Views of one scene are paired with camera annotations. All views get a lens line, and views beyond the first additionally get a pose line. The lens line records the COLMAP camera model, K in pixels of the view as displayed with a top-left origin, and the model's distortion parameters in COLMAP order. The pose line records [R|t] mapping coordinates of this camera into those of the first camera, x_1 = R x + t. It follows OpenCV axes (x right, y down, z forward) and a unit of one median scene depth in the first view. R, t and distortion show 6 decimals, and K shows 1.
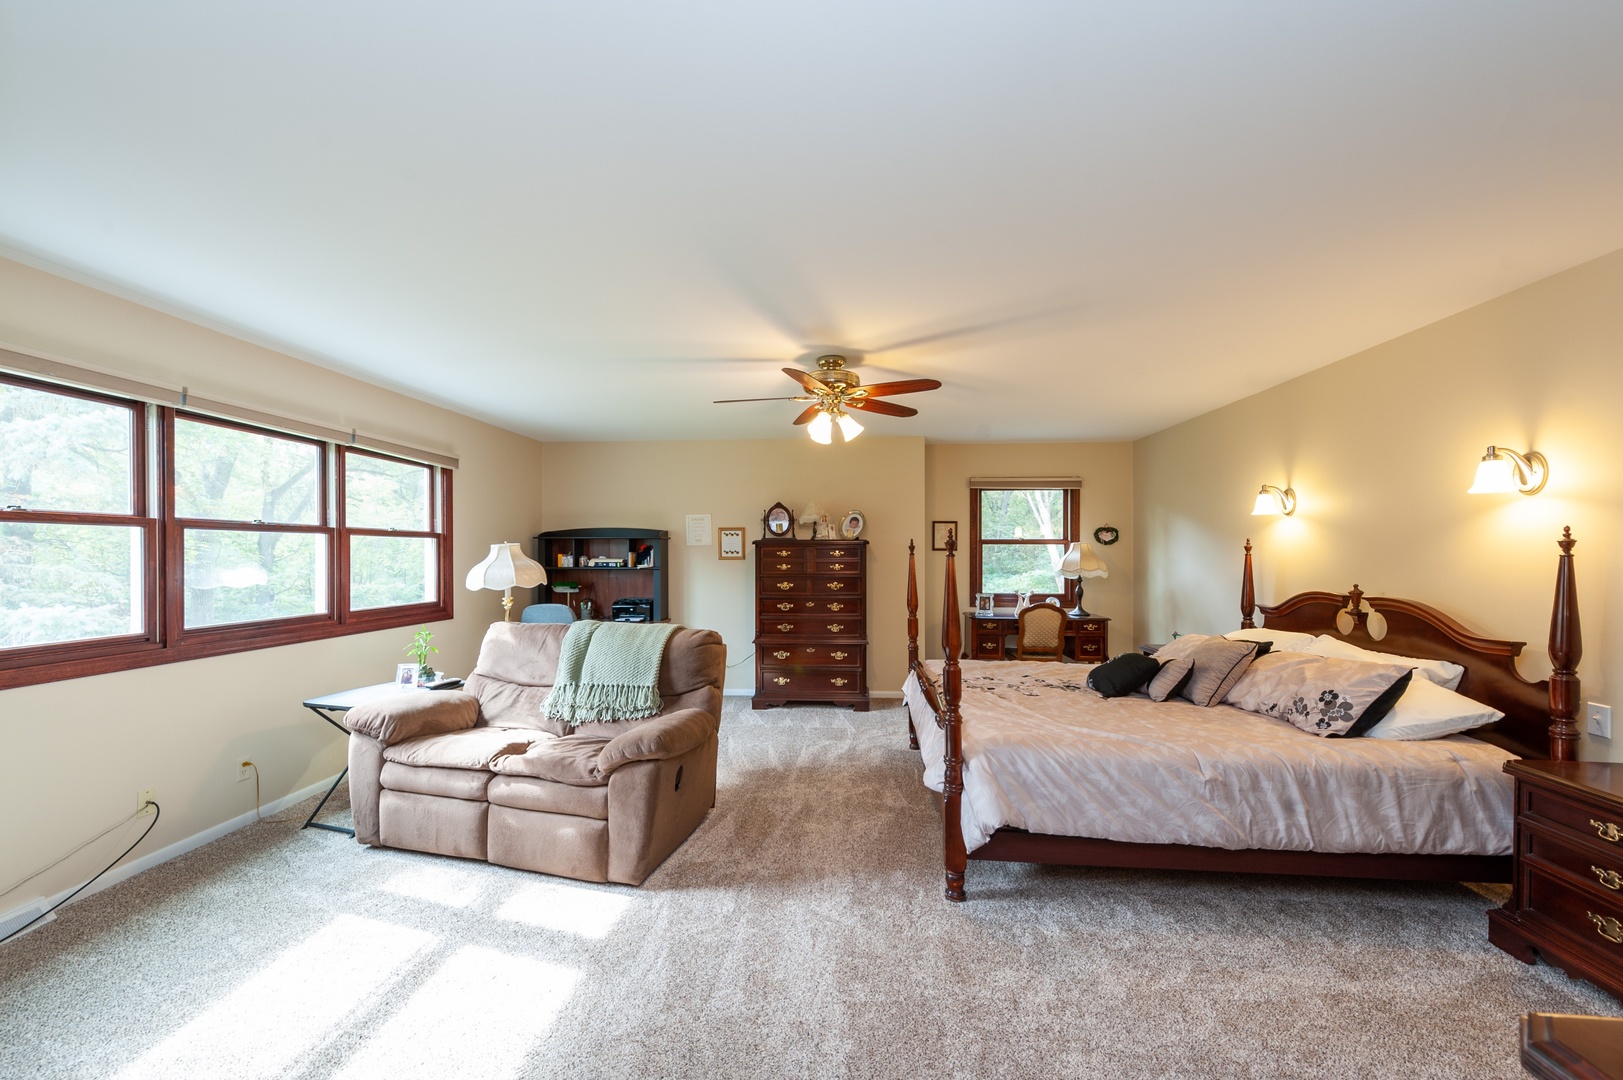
lens RADIAL K [[635.4, 0, 810.5], [0, 635.4, 560.5], [0, 0, 1]] dist [0.000592, 0.000007]
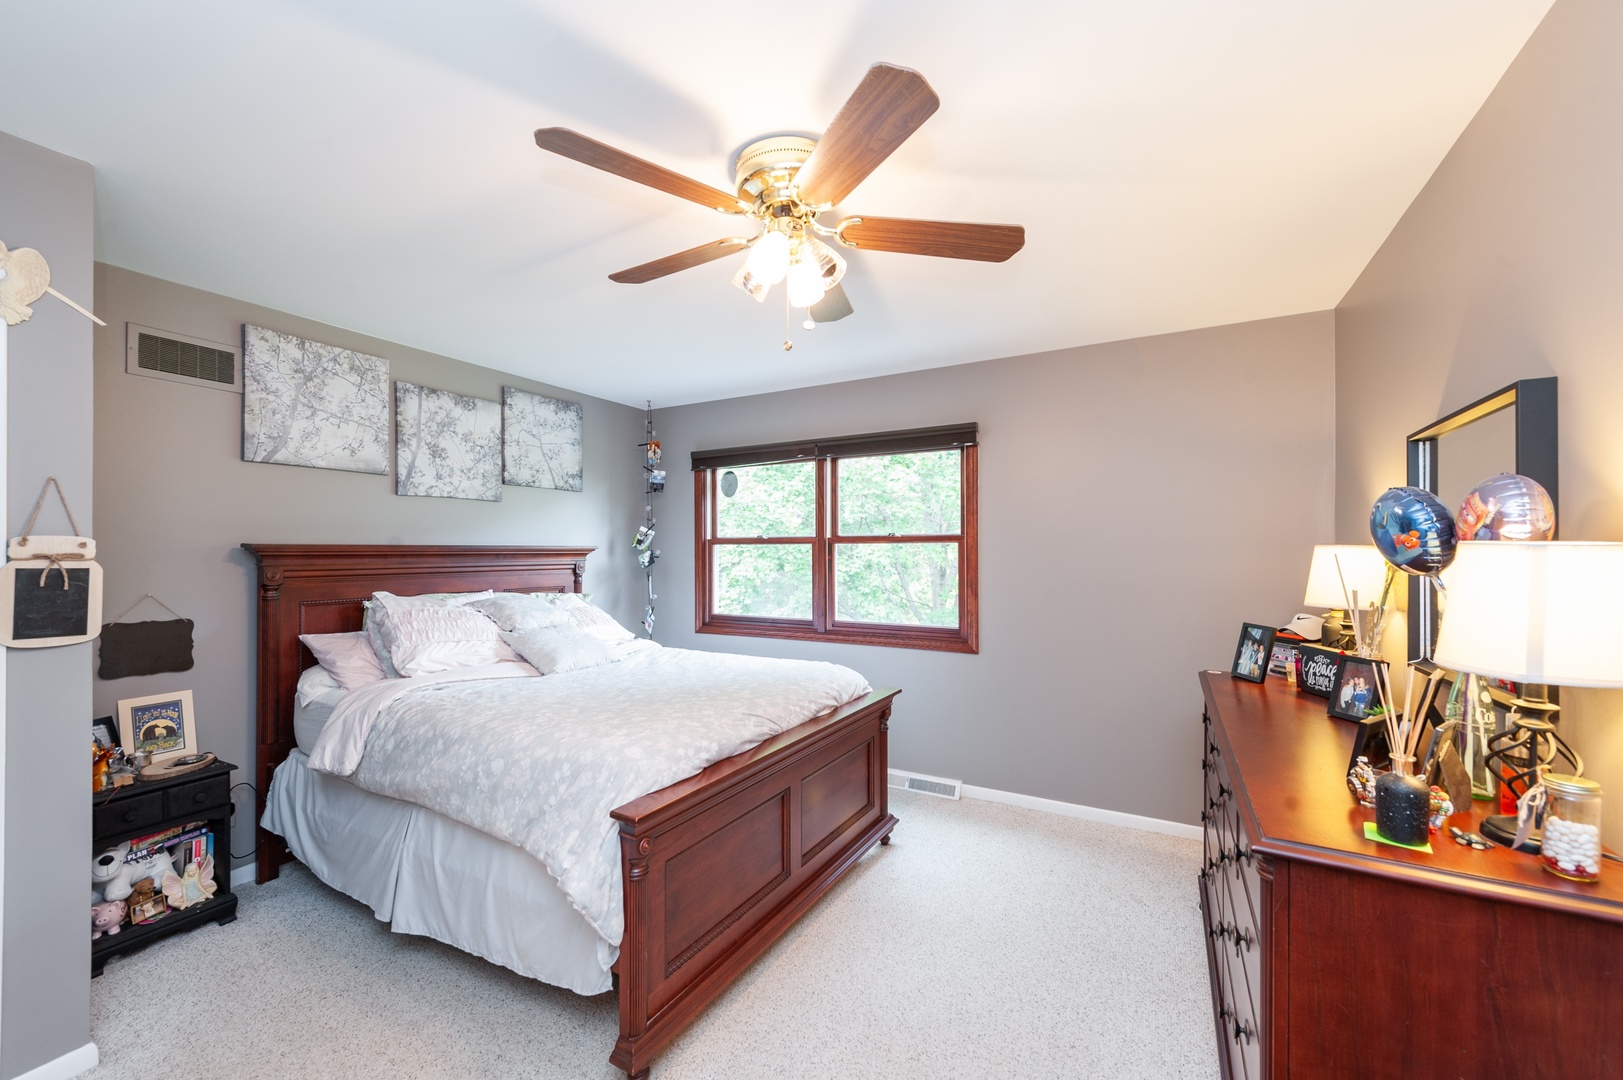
lens RADIAL K [[635.4, 0, 810.5], [0, 635.4, 560.5], [0, 0, 1]] dist [0.000592, 0.000007]
pose [[-0.394943, 0.003416, -0.918699, 0.214167], [-0.005215, 0.999969, 0.005960, -0.022926], [0.918691, 0.007145, -0.394912, 1.362676]]
